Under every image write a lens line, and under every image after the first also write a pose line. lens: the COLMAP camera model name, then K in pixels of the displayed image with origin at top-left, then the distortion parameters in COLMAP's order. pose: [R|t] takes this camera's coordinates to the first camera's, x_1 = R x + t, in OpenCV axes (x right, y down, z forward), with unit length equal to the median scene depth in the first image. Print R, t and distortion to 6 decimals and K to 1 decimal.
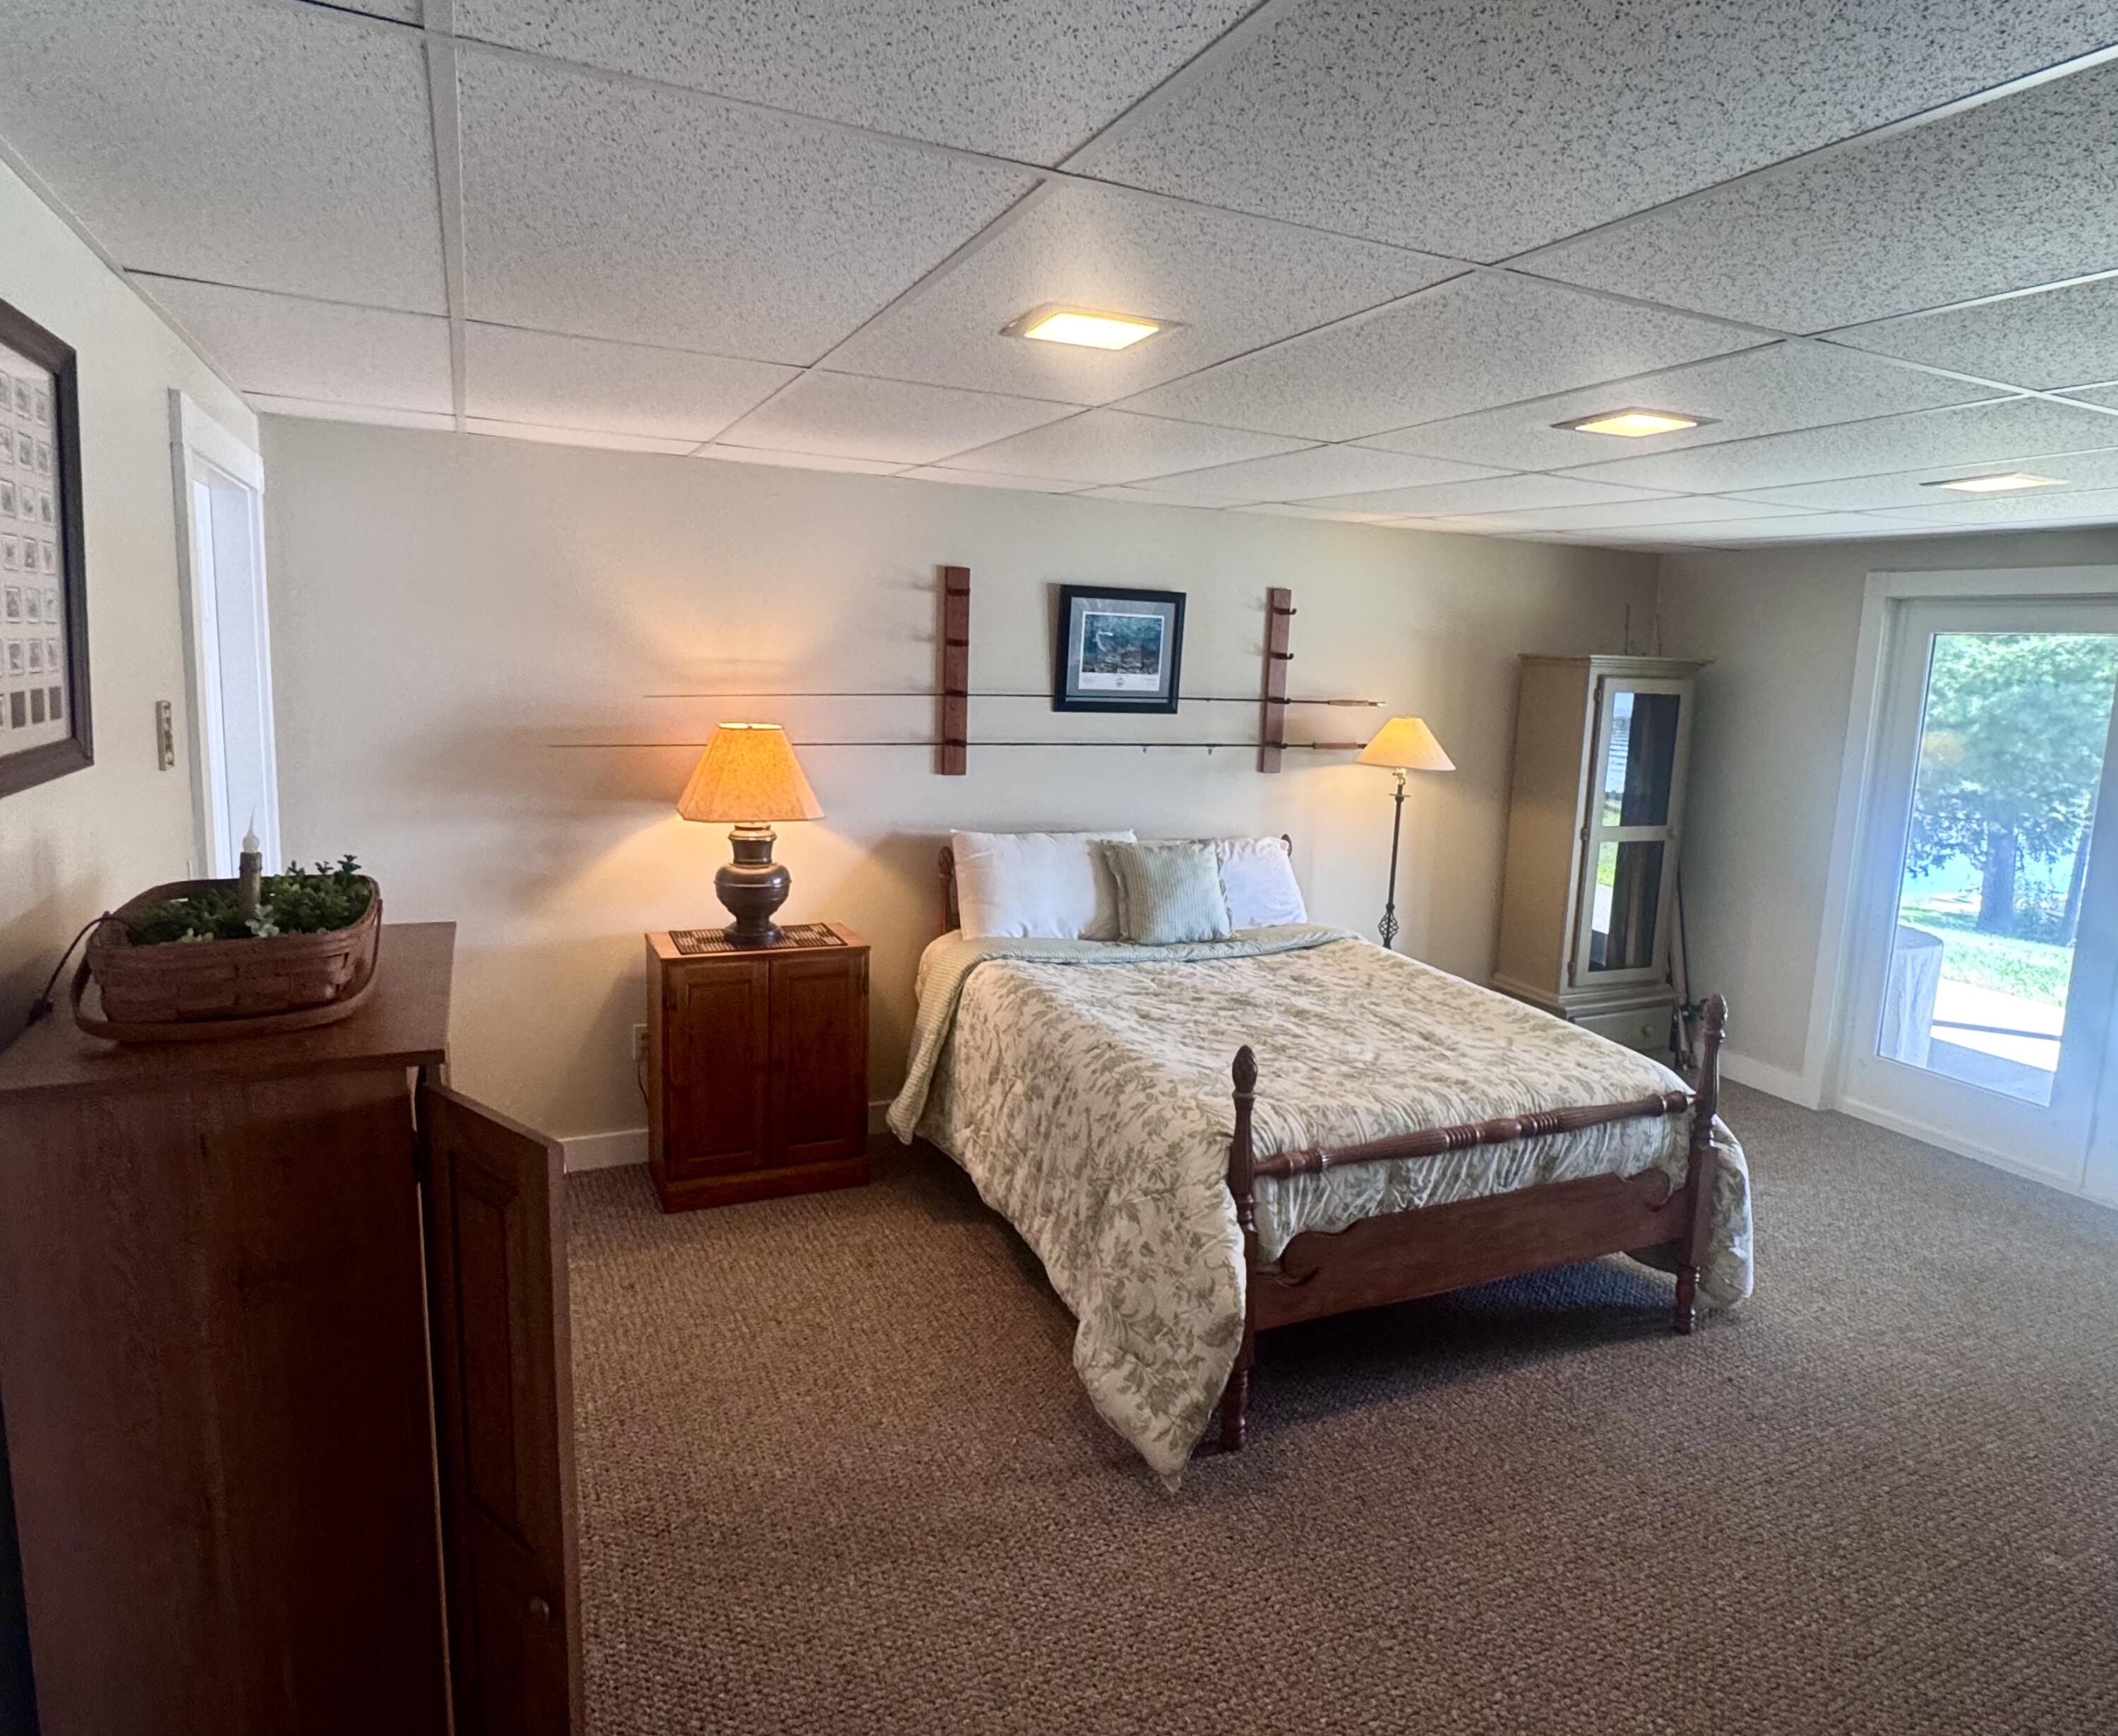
lens RADIAL K [[1248.9, 0, 1059.0], [0, 1248.9, 868.0], [0, 0, 1]] dist [-0.000232, -0.000107]
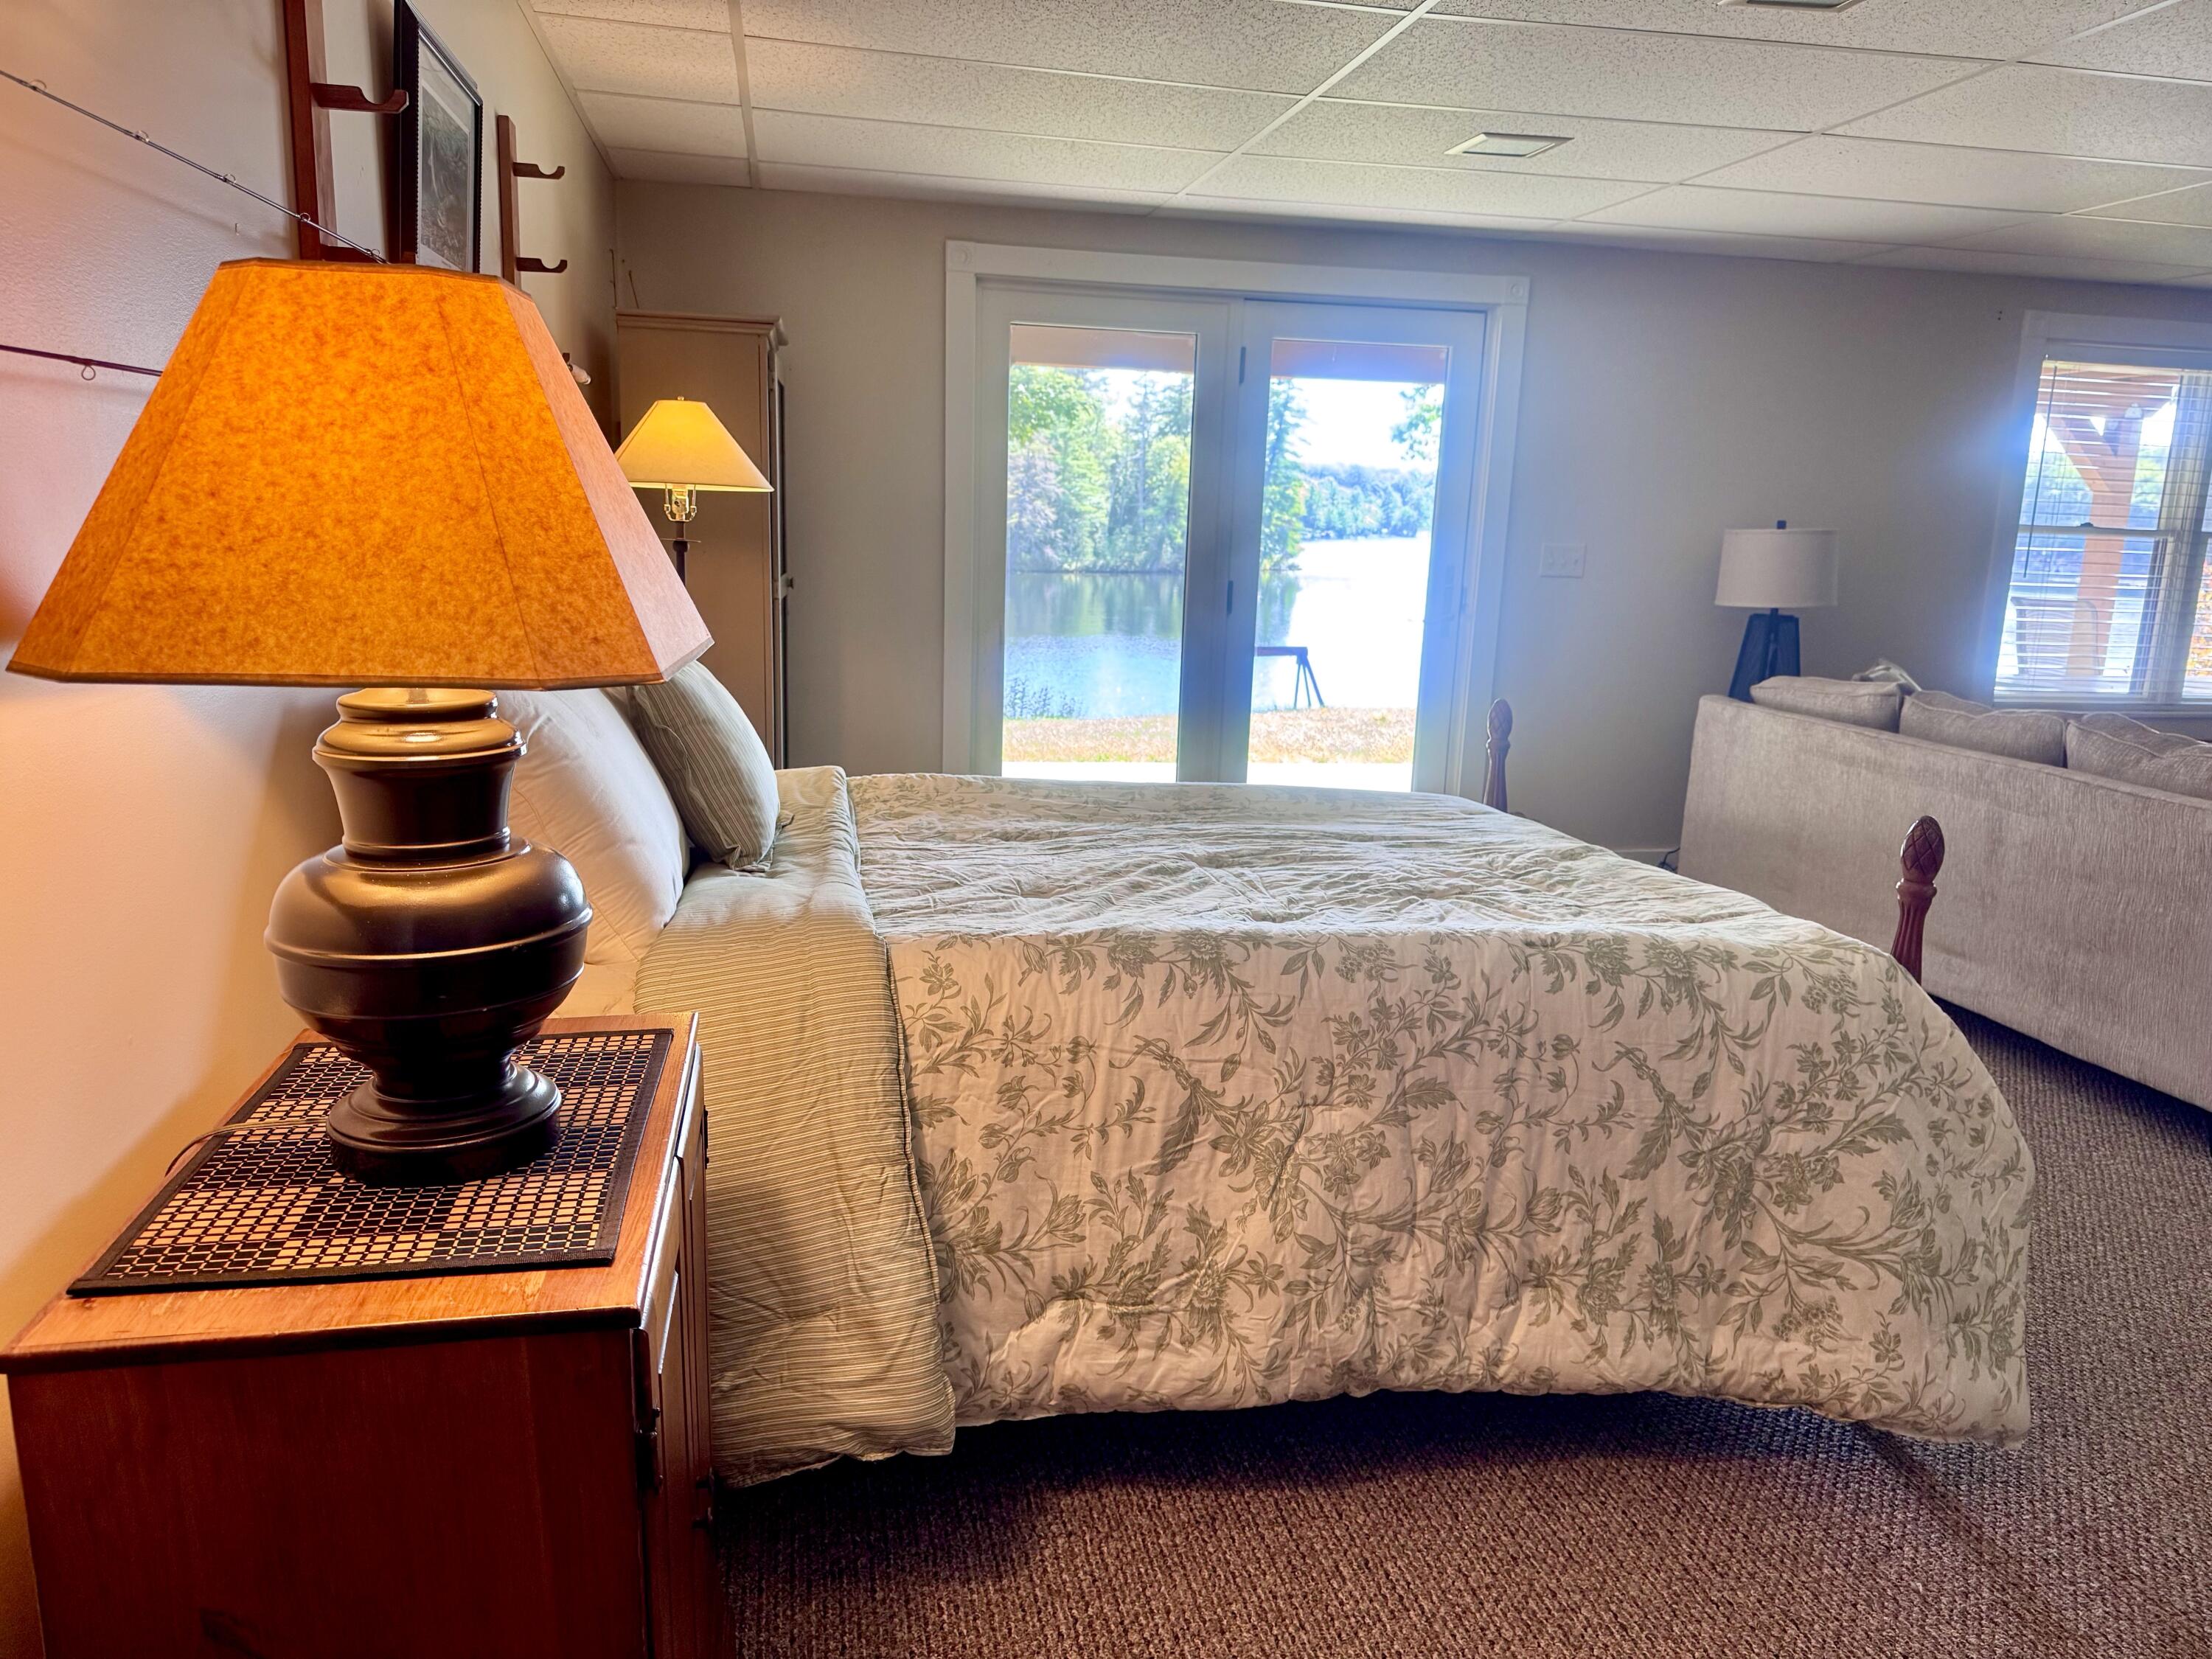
lens RADIAL K [[1565.9, 0, 1106.0], [0, 1565.9, 829.5], [0, 0, 1]] dist [0.170453, -0.364567]
pose [[0.241213, -0.220665, 0.945052, -0.544387], [0.133414, 0.972100, 0.192928, -0.055591], [-0.961258, 0.079547, 0.263923, 0.826947]]
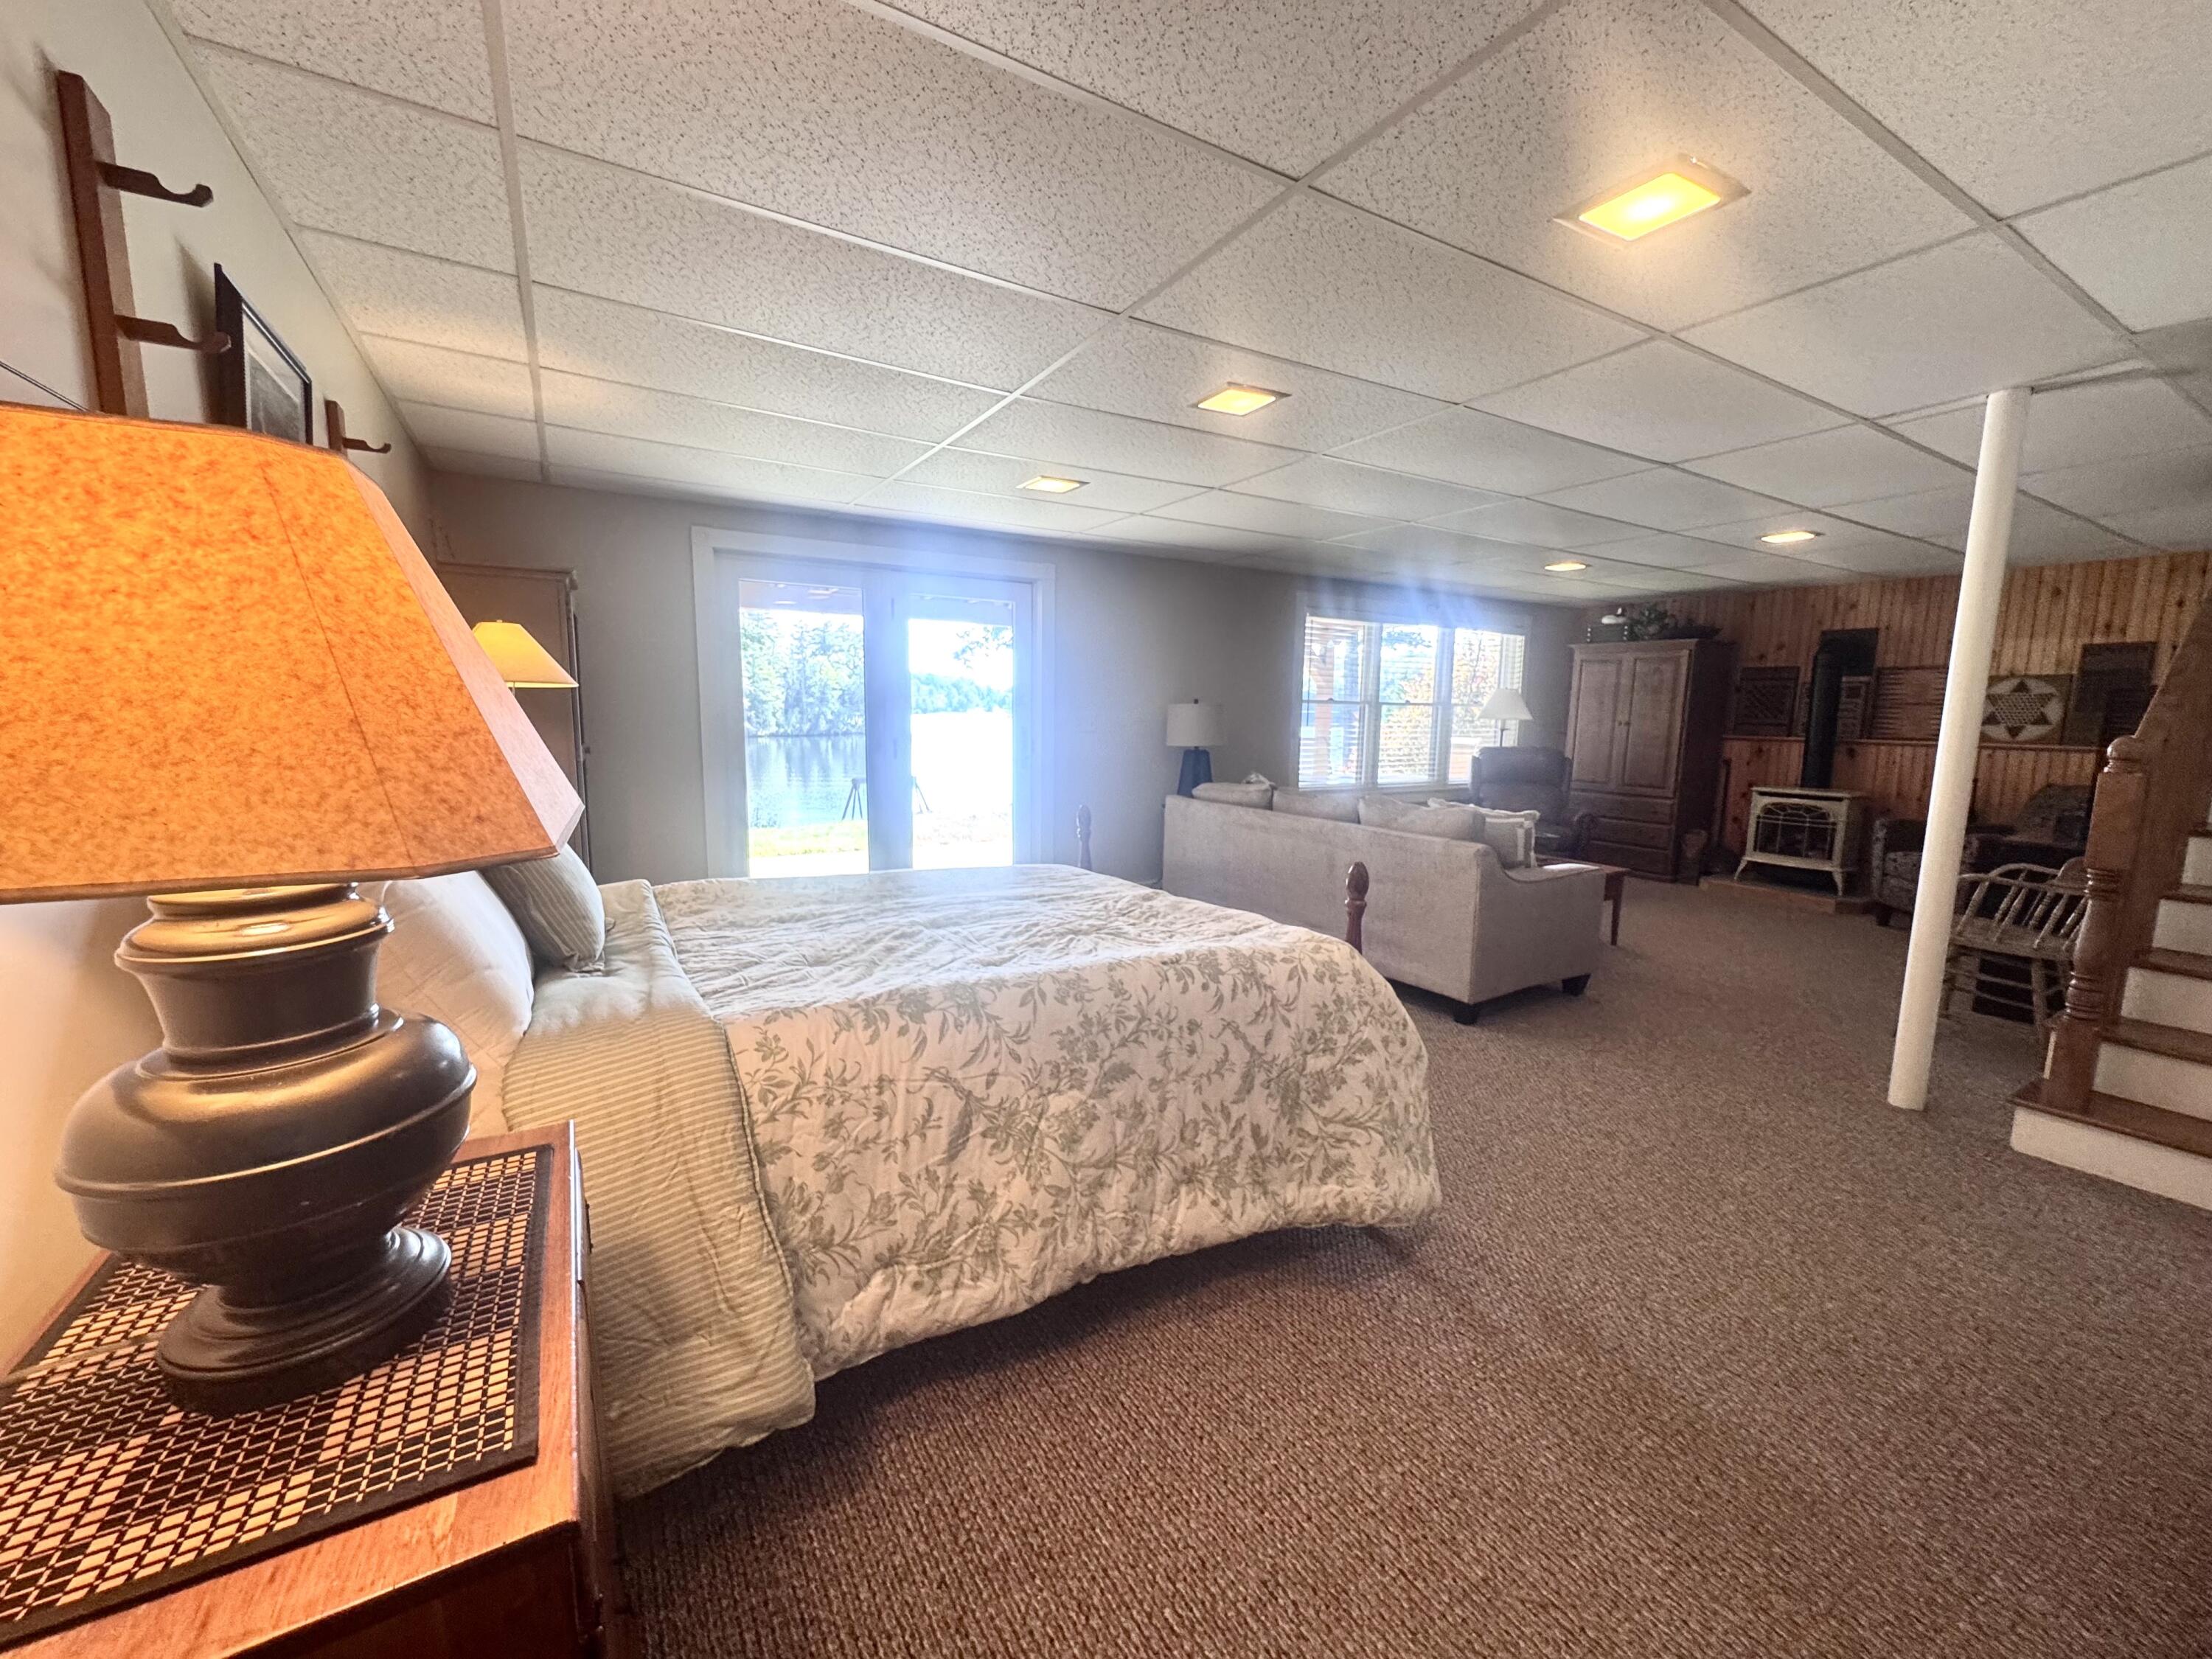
lens RADIAL K [[882.8, 0, 1106.0], [0, 882.8, 829.5], [0, 0, 1]] dist [-0.004533, -0.000099]
pose [[-0.112614, -0.175740, 0.977974, -0.445944], [0.140517, 0.971527, 0.190762, -0.057934], [-0.983653, 0.158905, -0.084713, 0.897683]]
